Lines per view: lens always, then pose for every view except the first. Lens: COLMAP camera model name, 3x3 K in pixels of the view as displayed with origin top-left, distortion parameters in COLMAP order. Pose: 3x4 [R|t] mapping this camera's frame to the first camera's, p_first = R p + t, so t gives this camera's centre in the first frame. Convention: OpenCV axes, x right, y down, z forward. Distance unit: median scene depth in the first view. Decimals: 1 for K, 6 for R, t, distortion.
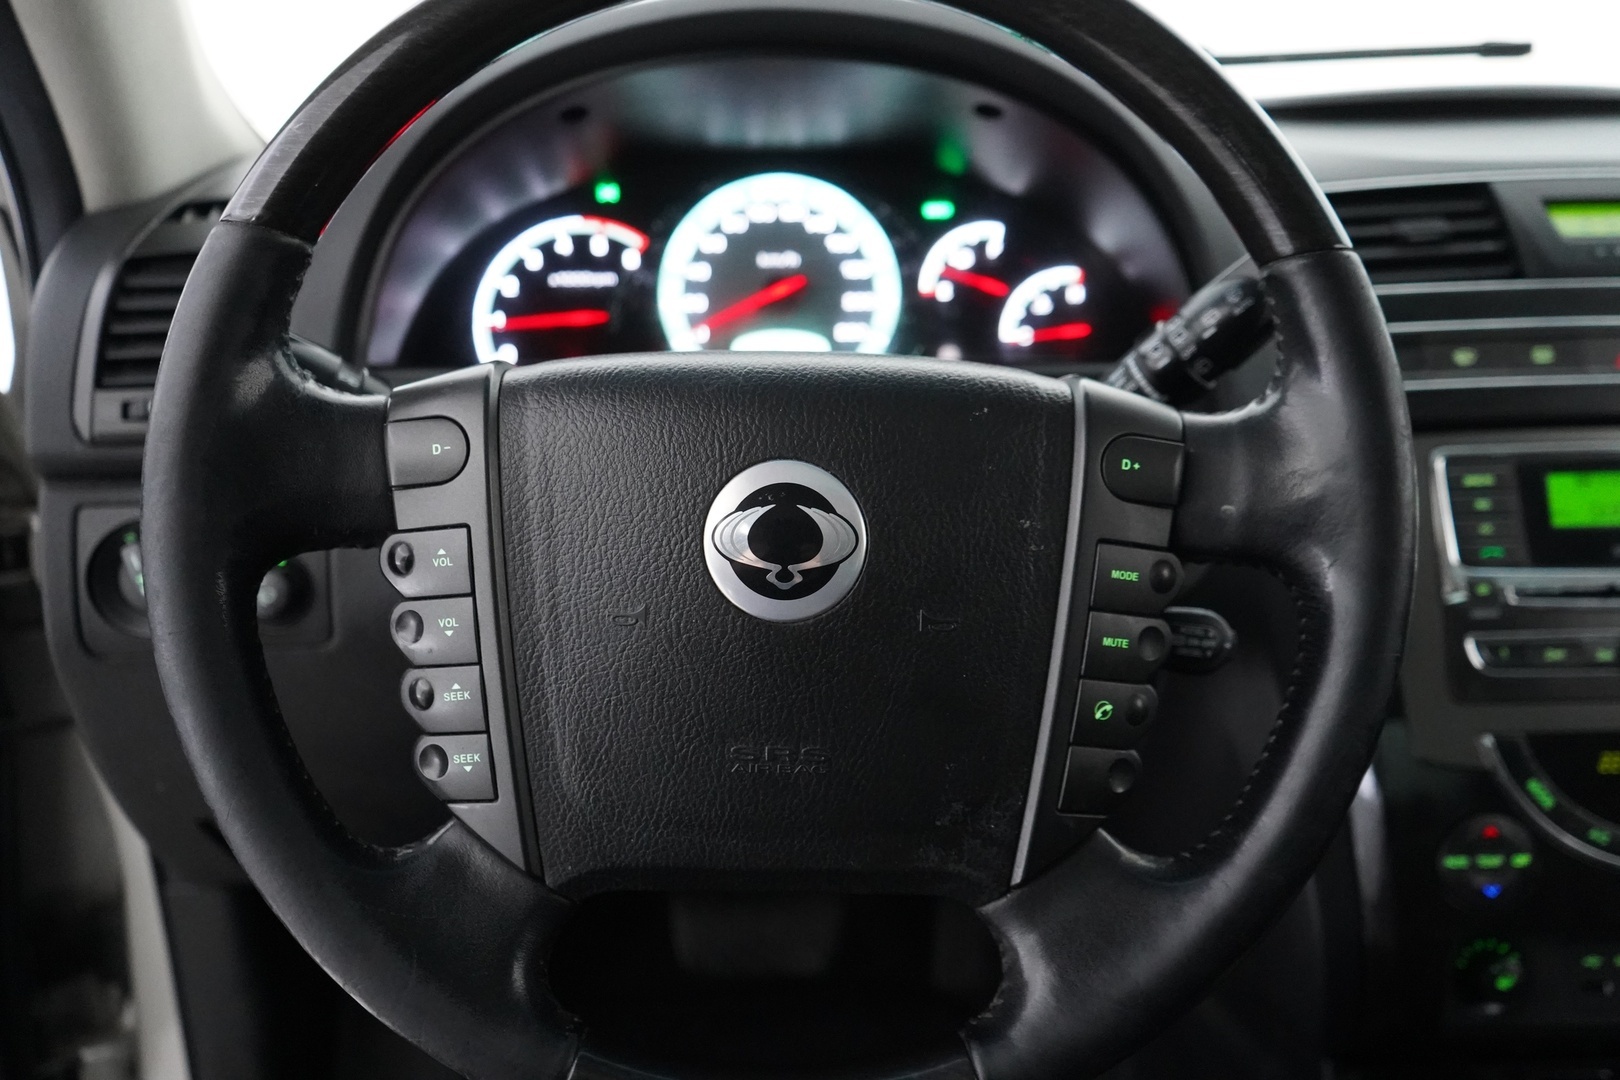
lens RADIAL K [[1481.1, 0, 806.7], [0, 1481.1, 529.5], [0, 0, 1]] dist [0.008653, 0.000000]
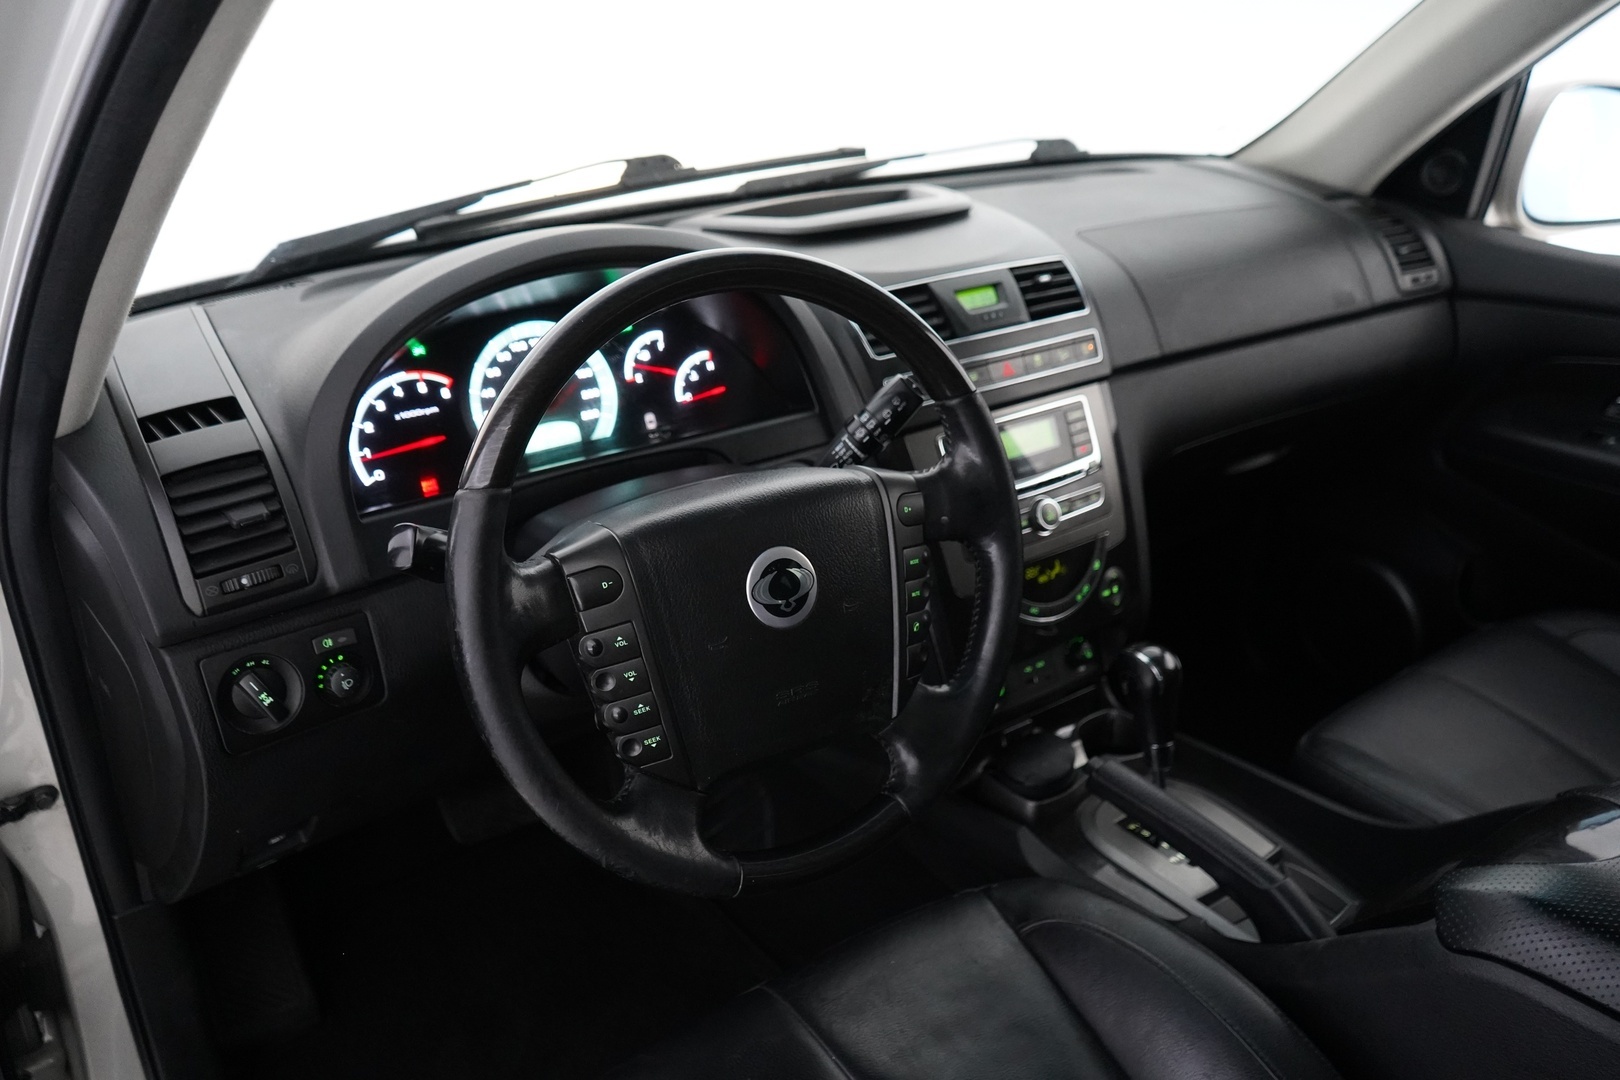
lens RADIAL K [[1293.4, 0, 806.7], [0, 1293.4, 532.7], [0, 0, 1]] dist [-0.001602, 0.014171]
pose [[0.837376, -0.225903, 0.497764, -0.580533], [0.163869, 0.972471, 0.165669, -0.240197], [-0.521487, -0.057159, 0.851343, -0.336449]]
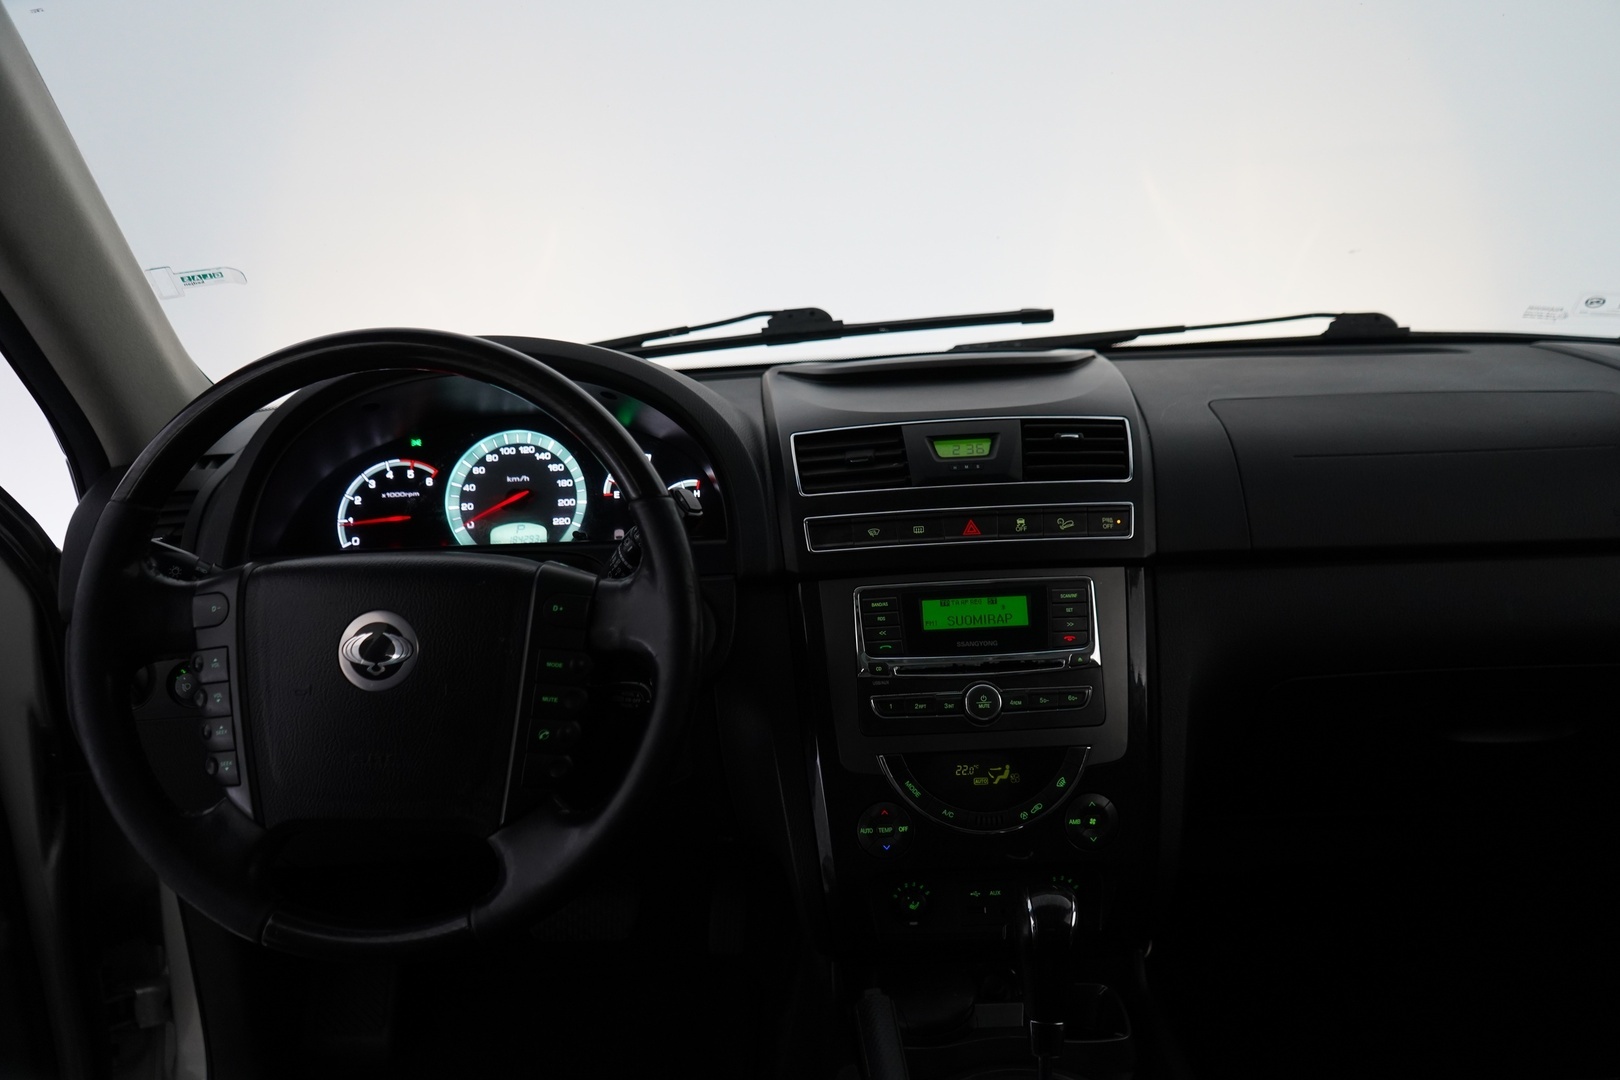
lens RADIAL K [[1293.4, 0, 802.2], [0, 1293.4, 545.0], [0, 0, 1]] dist [-0.001602, 0.014171]
pose [[0.997139, -0.028314, -0.070088, 0.477782], [0.023466, 0.997337, -0.069048, -0.000725], [0.071857, 0.067206, 0.995148, -0.495008]]
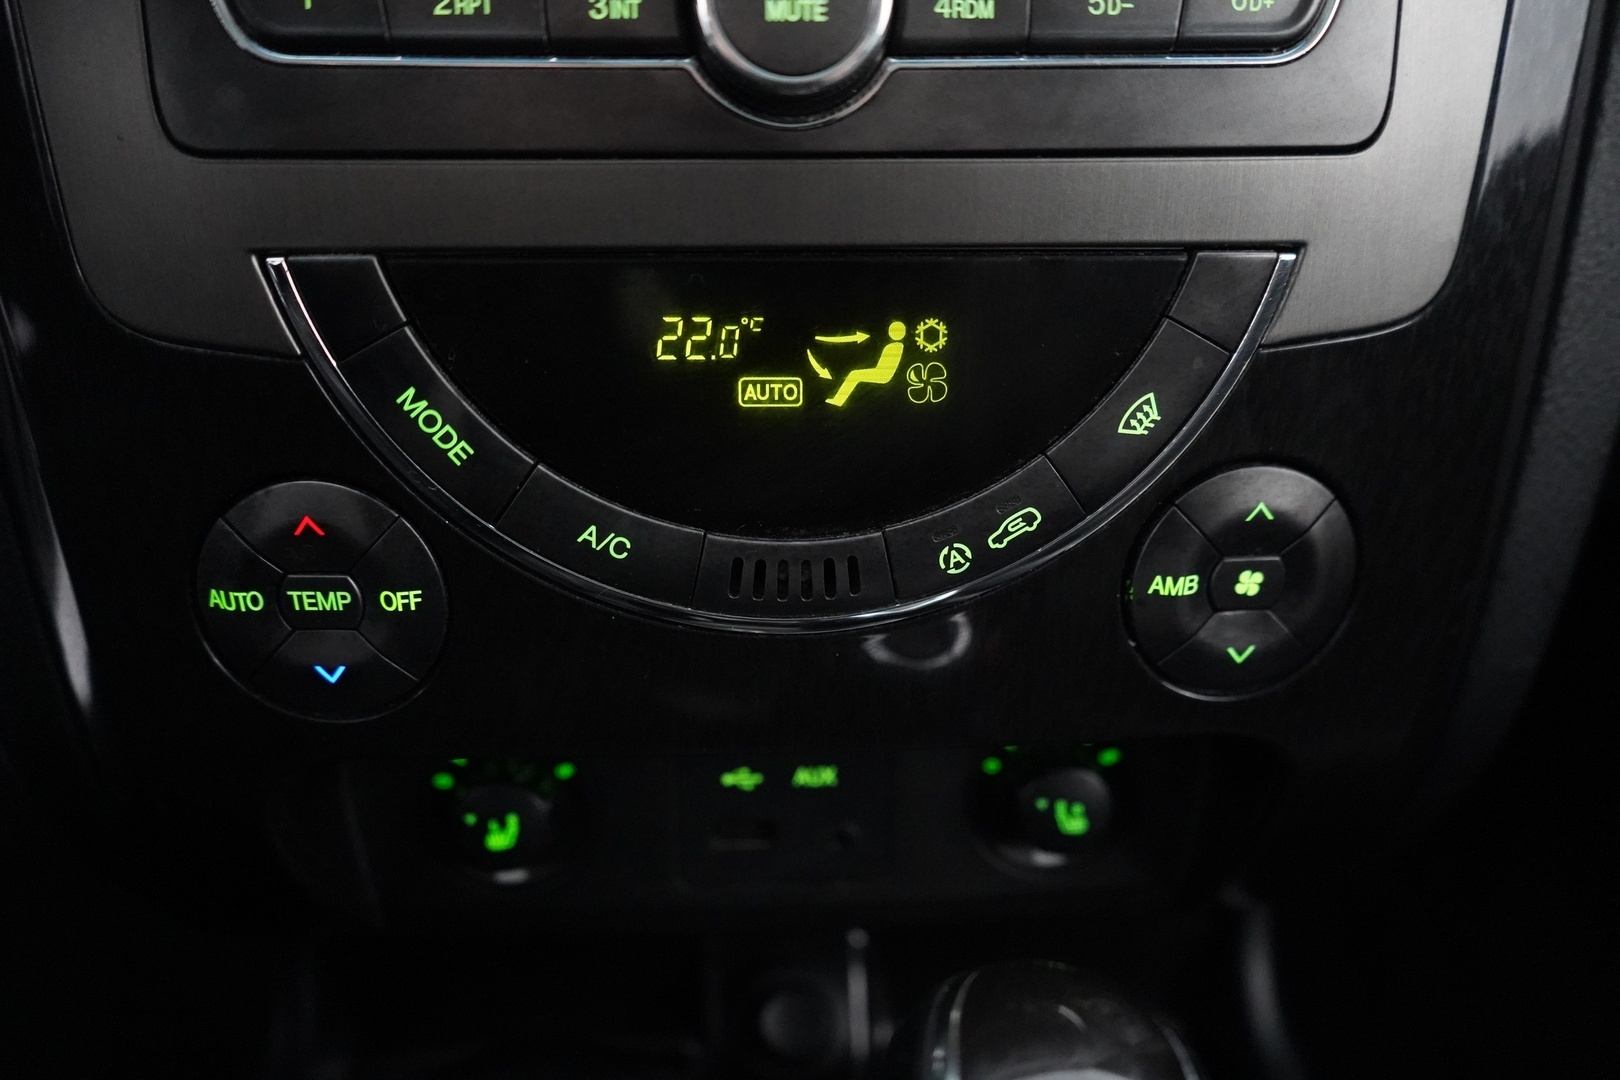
lens RADIAL K [[1293.4, 0, 806.3], [0, 1293.4, 539.7], [0, 0, 1]] dist [-0.001602, 0.014171]
pose [[0.999658, 0.015050, 0.021372, 0.573147], [-0.021044, 0.948375, 0.316453, 0.104672], [-0.015506, -0.316794, 0.948368, 0.696961]]
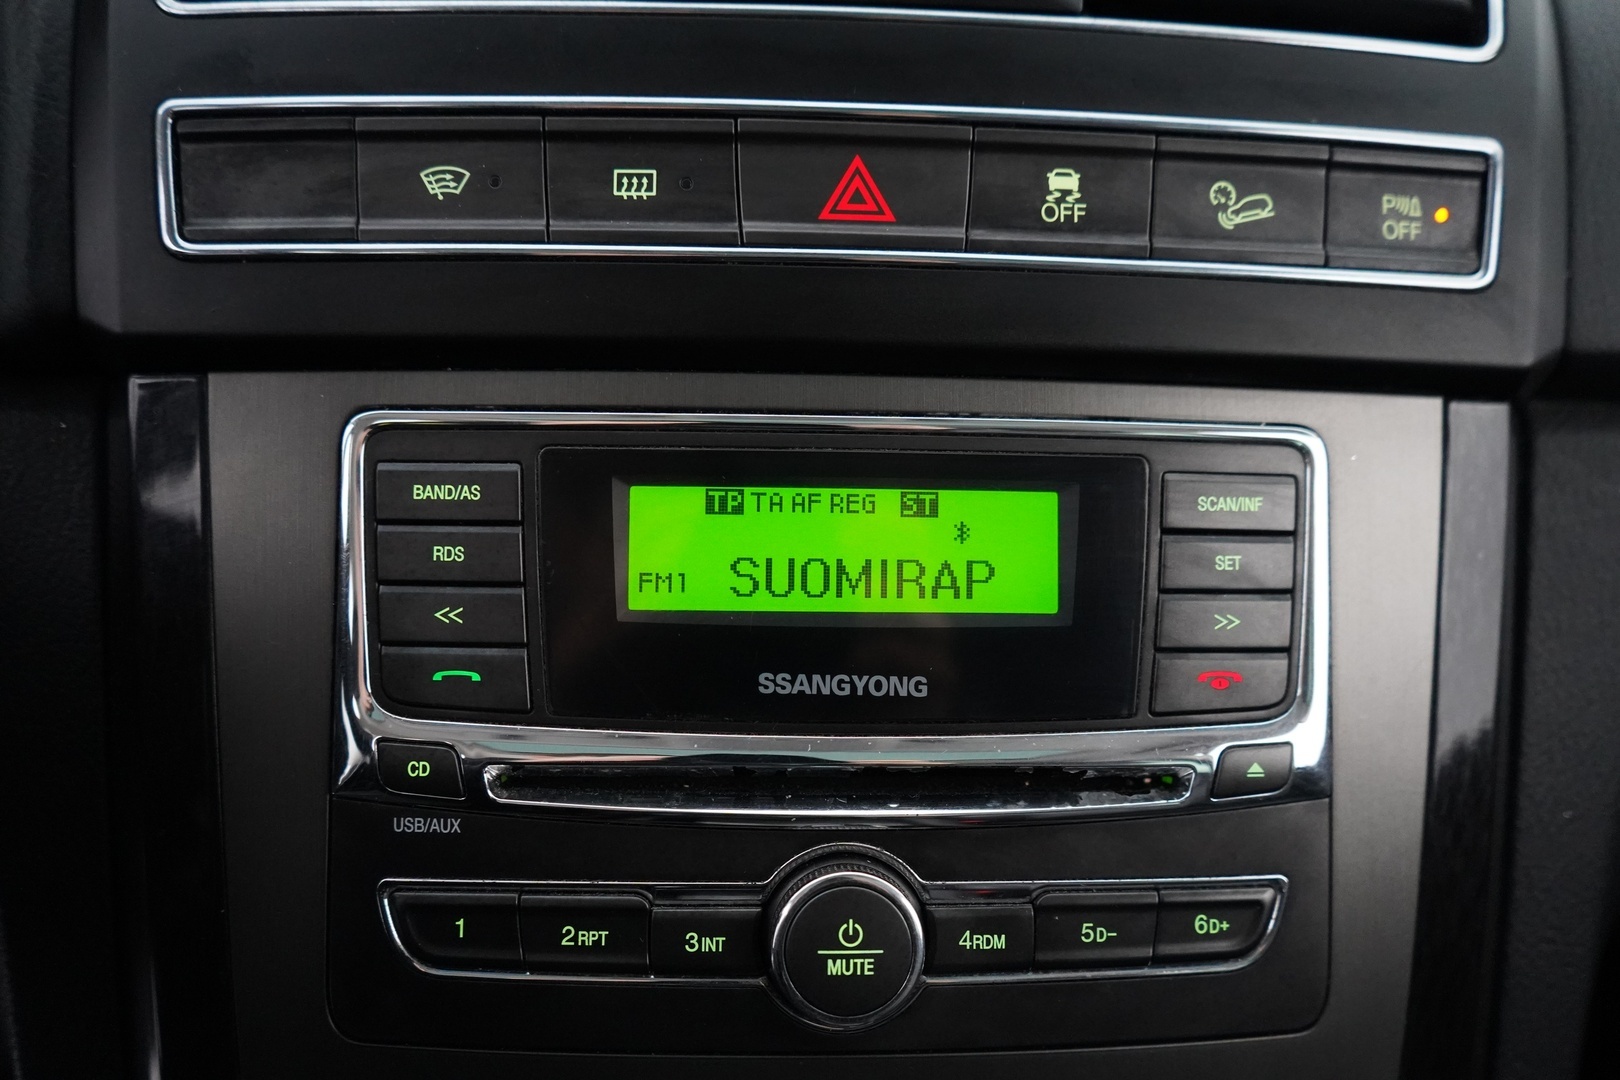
lens RADIAL K [[1293.4, 0, 804.5], [0, 1293.4, 528.5], [0, 0, 1]] dist [-0.001602, 0.014171]
pose [[0.998989, 0.040091, 0.020348, 0.551427], [-0.041865, 0.994506, 0.095948, -0.061682], [-0.016389, -0.096703, 0.995178, 0.659688]]
